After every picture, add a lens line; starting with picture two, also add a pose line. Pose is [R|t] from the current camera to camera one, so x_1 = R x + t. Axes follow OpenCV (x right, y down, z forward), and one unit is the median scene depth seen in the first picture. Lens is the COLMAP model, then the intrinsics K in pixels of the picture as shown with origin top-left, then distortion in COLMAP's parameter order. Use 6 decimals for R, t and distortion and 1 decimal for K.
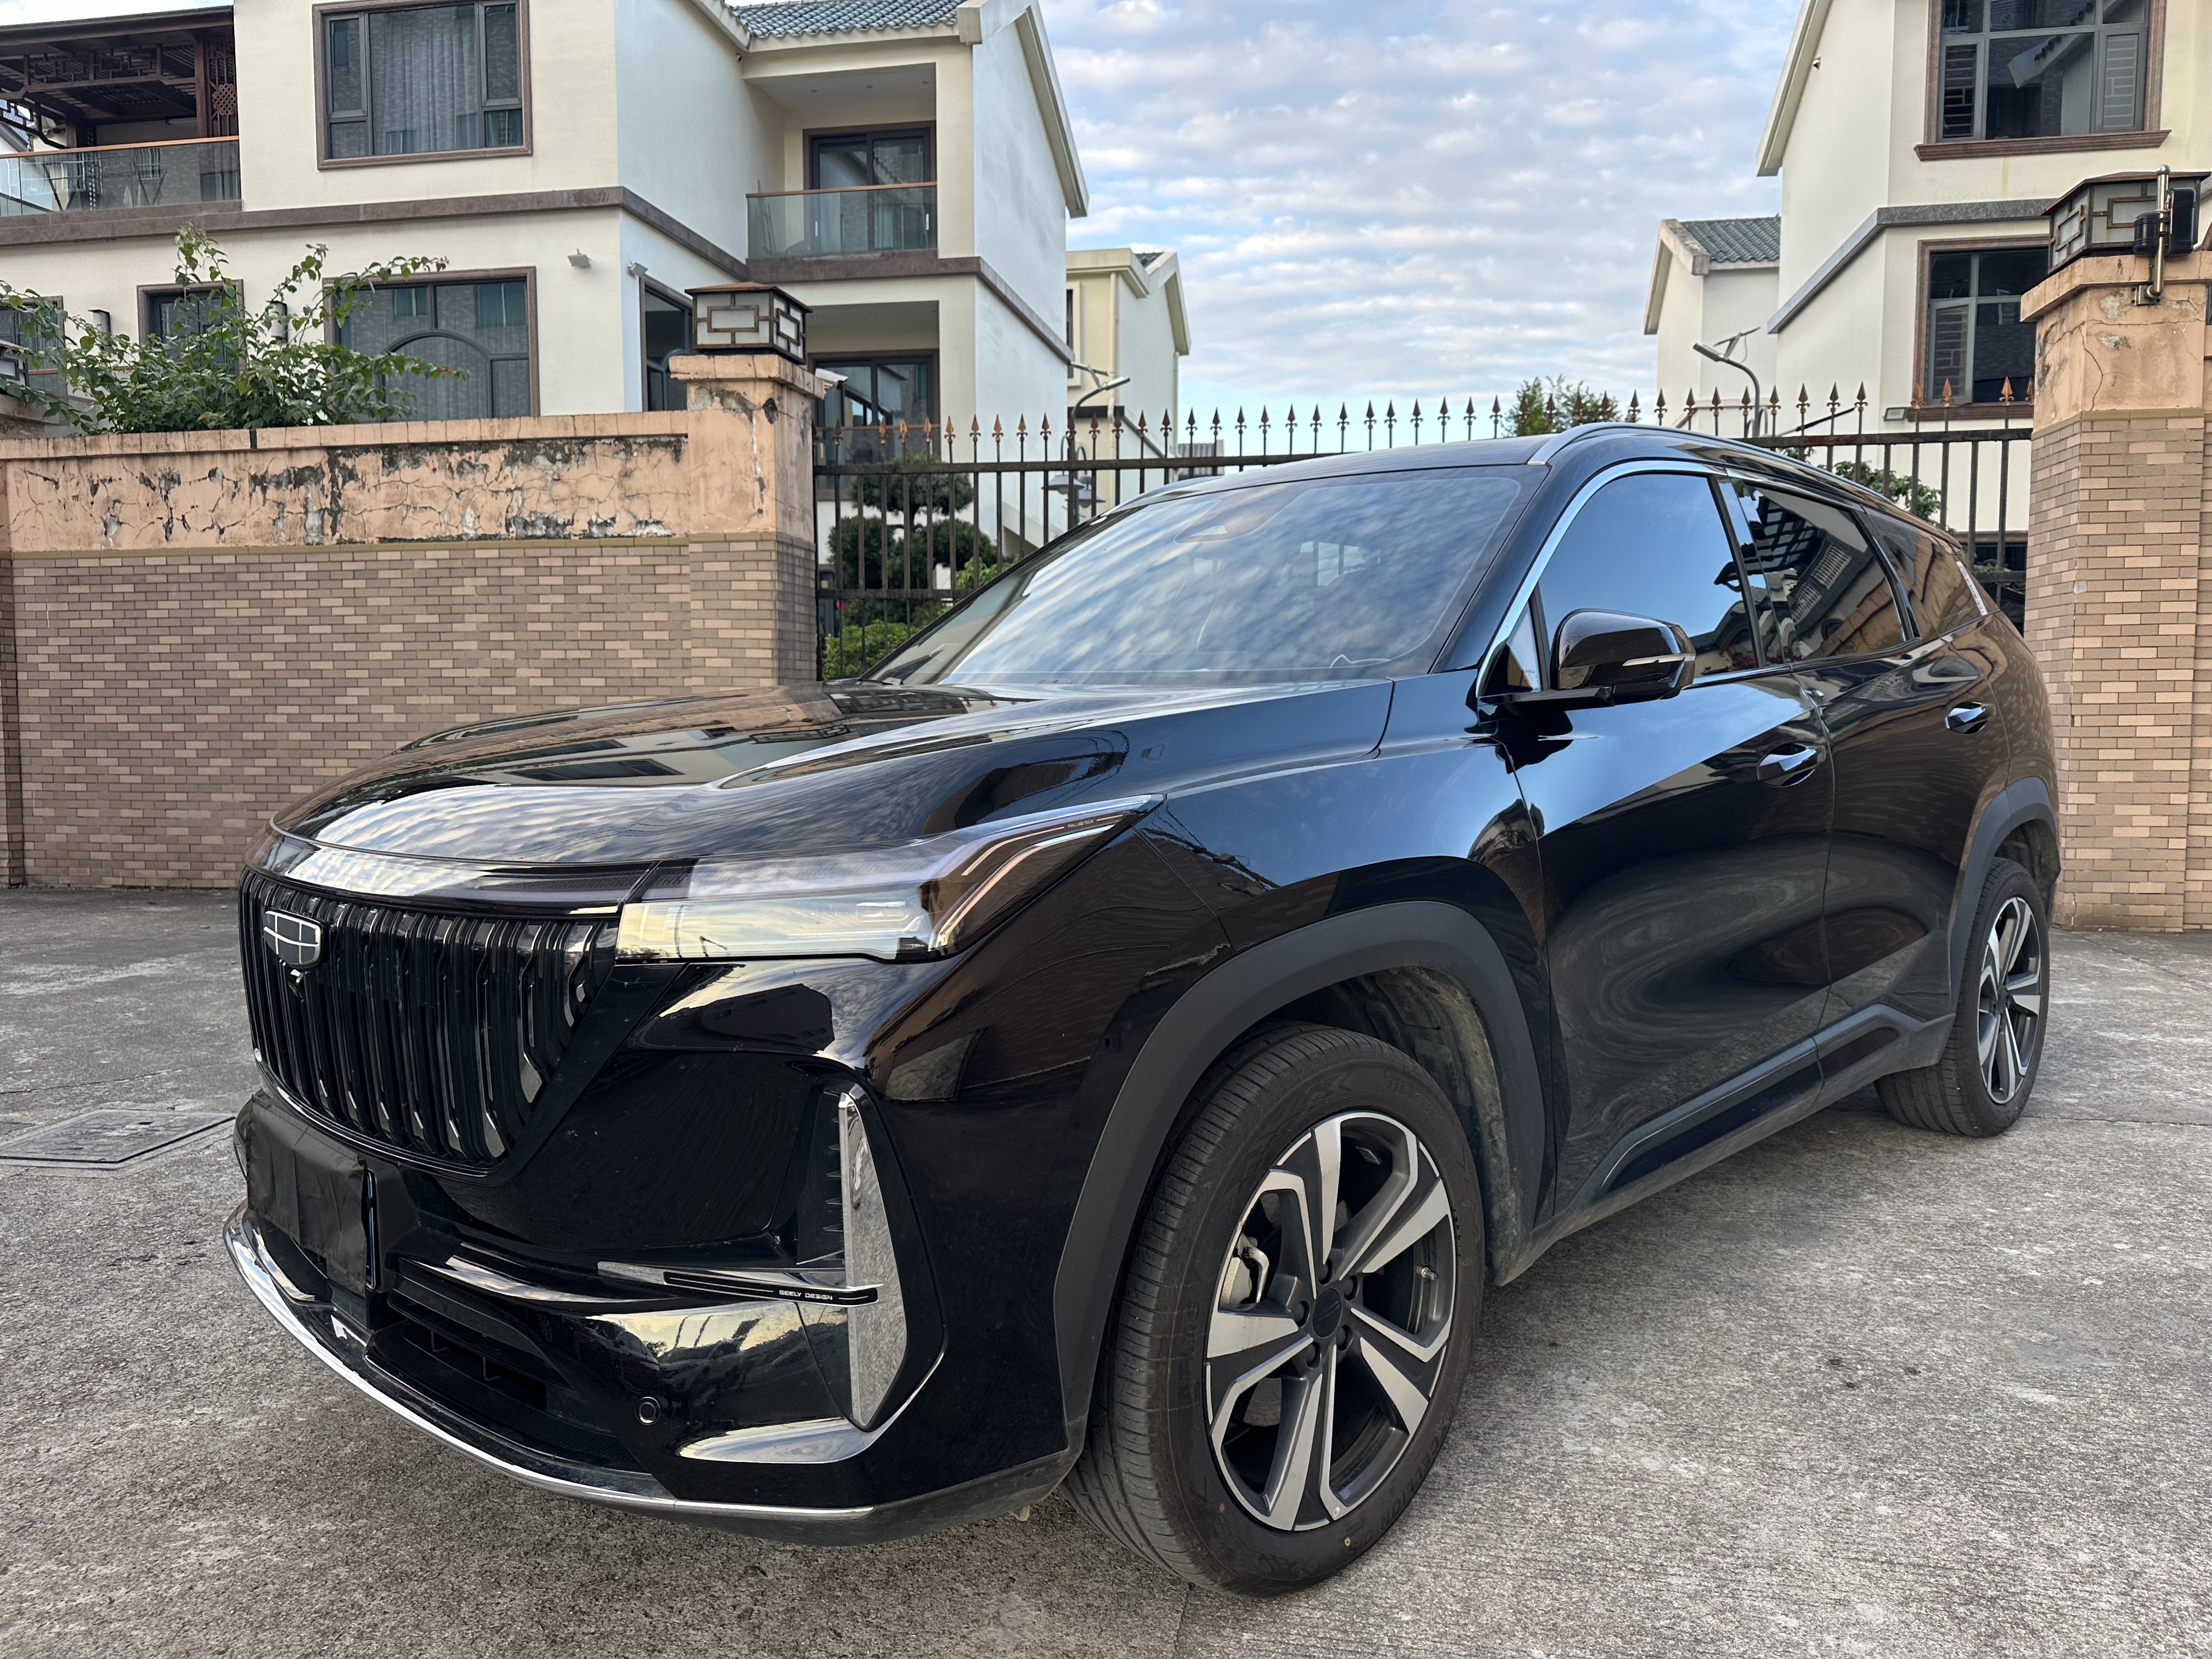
lens RADIAL K [[1576.8, 0, 1096.4], [0, 1576.8, 830.4], [0, 0, 1]] dist [-0.000300, -0.007235]
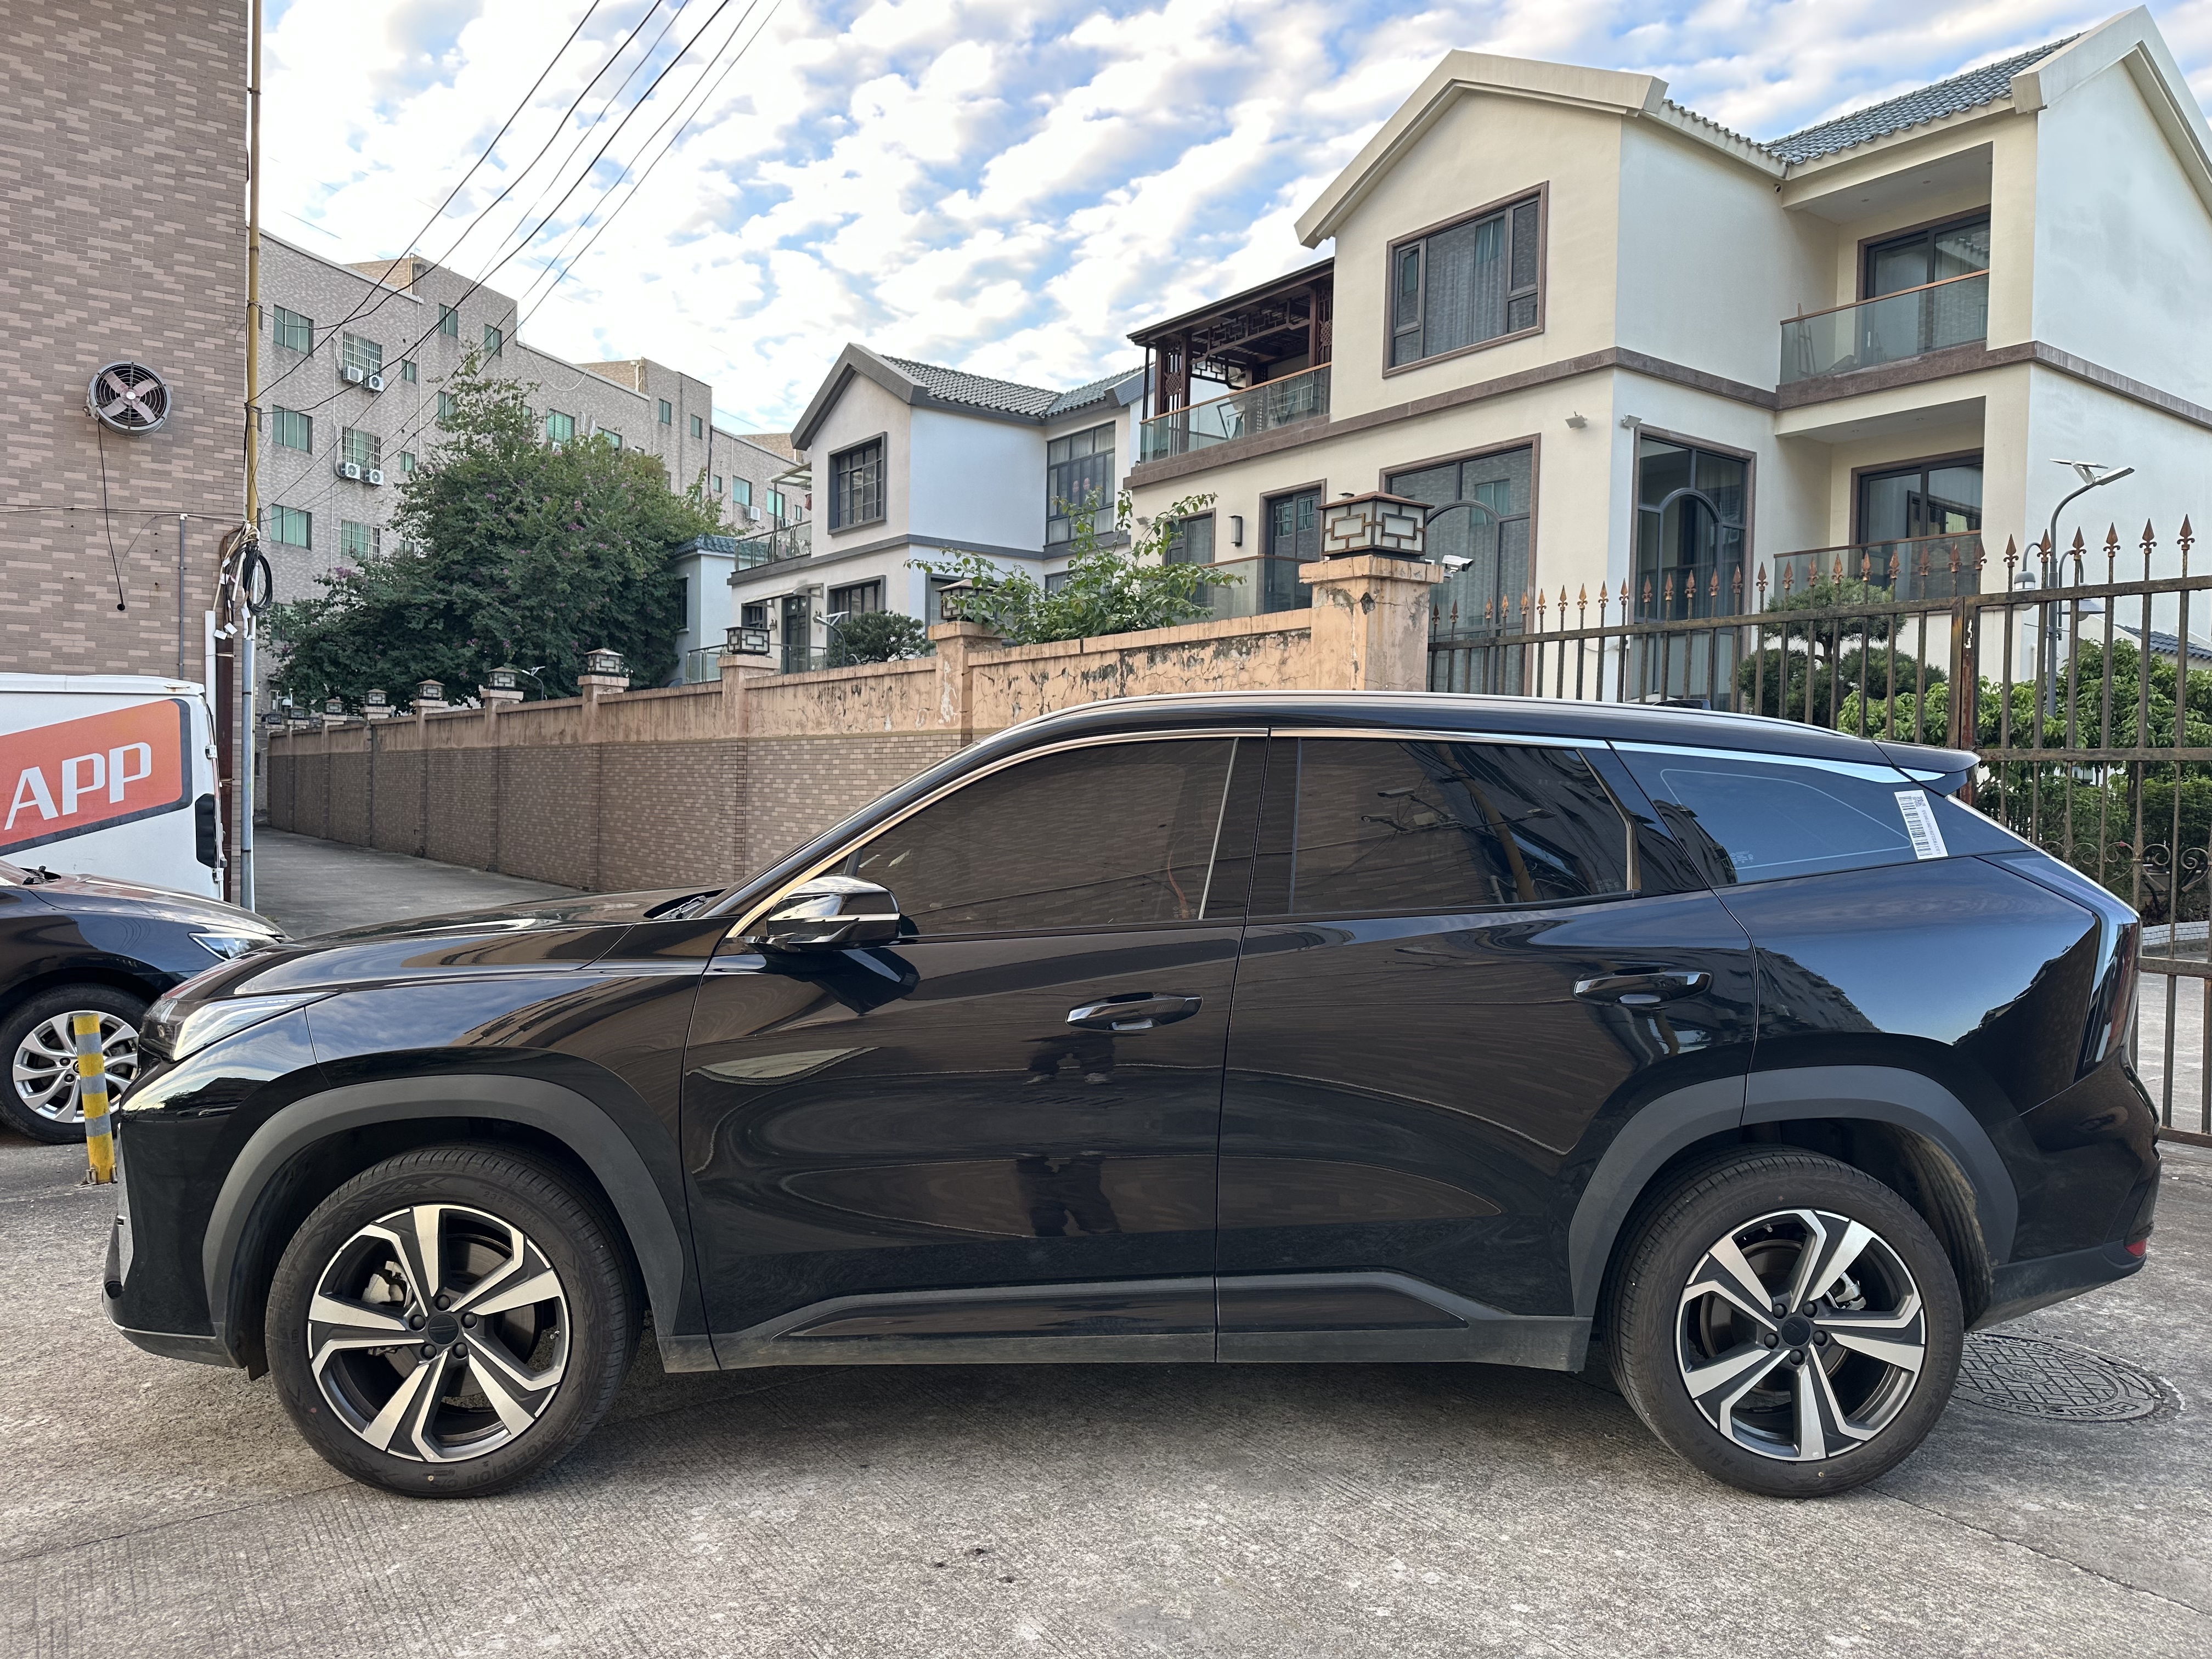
lens RADIAL K [[1556.7, 0, 1101.8], [0, 1556.7, 818.9], [0, 0, 1]] dist [0.037333, -0.059252]
pose [[0.723413, 0.024558, -0.689978, 0.397288], [-0.075688, 0.996165, -0.043899, -0.043874], [0.686254, 0.083981, 0.722498, 0.063067]]
